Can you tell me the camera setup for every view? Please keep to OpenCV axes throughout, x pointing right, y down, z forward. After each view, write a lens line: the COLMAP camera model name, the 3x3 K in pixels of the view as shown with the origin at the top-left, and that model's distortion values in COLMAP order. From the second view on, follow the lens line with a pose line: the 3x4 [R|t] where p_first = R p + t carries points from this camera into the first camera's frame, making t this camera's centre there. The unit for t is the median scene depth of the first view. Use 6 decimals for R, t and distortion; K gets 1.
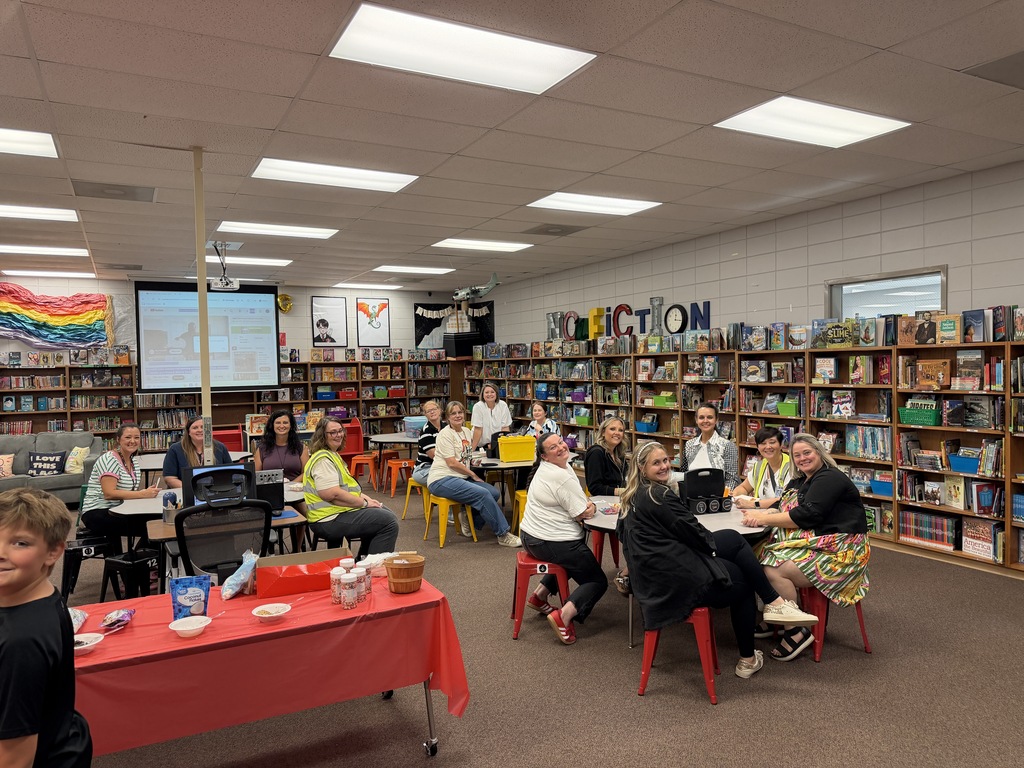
lens RADIAL K [[723.1, 0, 505.8], [0, 723.1, 385.4], [0, 0, 1]] dist [0.007916, -0.013341]
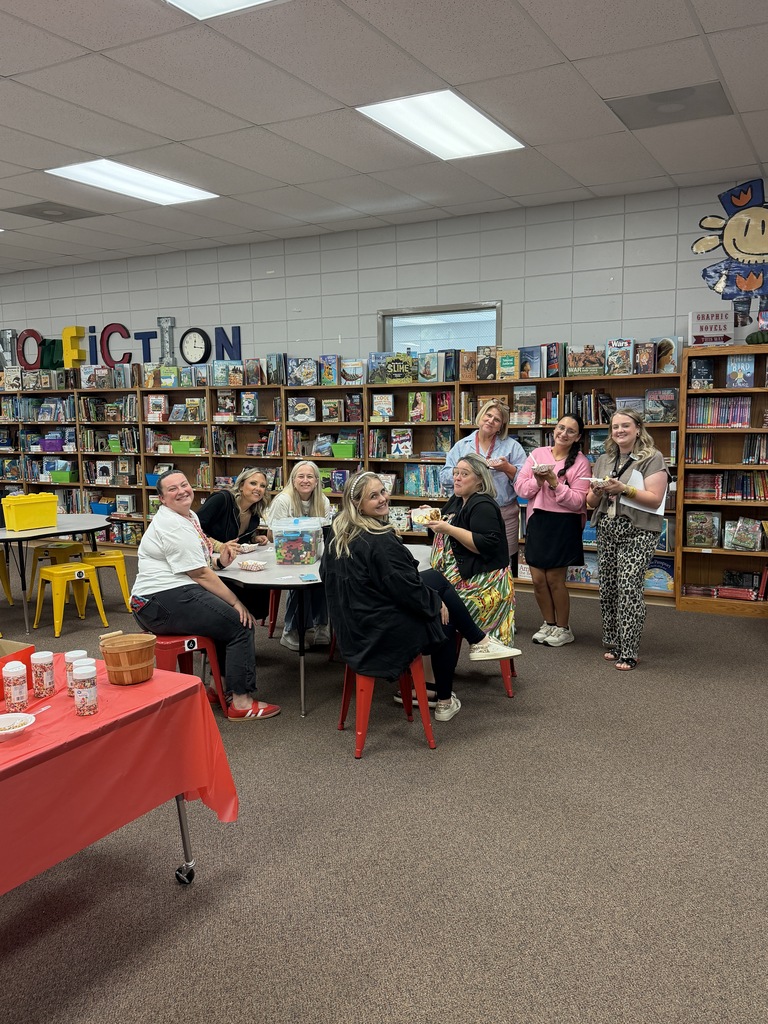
lens RADIAL K [[873.6, 0, 384.7], [0, 873.6, 510.4], [0, 0, 1]] dist [0.122832, -0.056817]
pose [[0.820902, -0.060476, 0.567858, -0.191205], [0.016457, 0.996469, 0.082333, 0.016941], [-0.570832, -0.058242, 0.818998, 0.052855]]
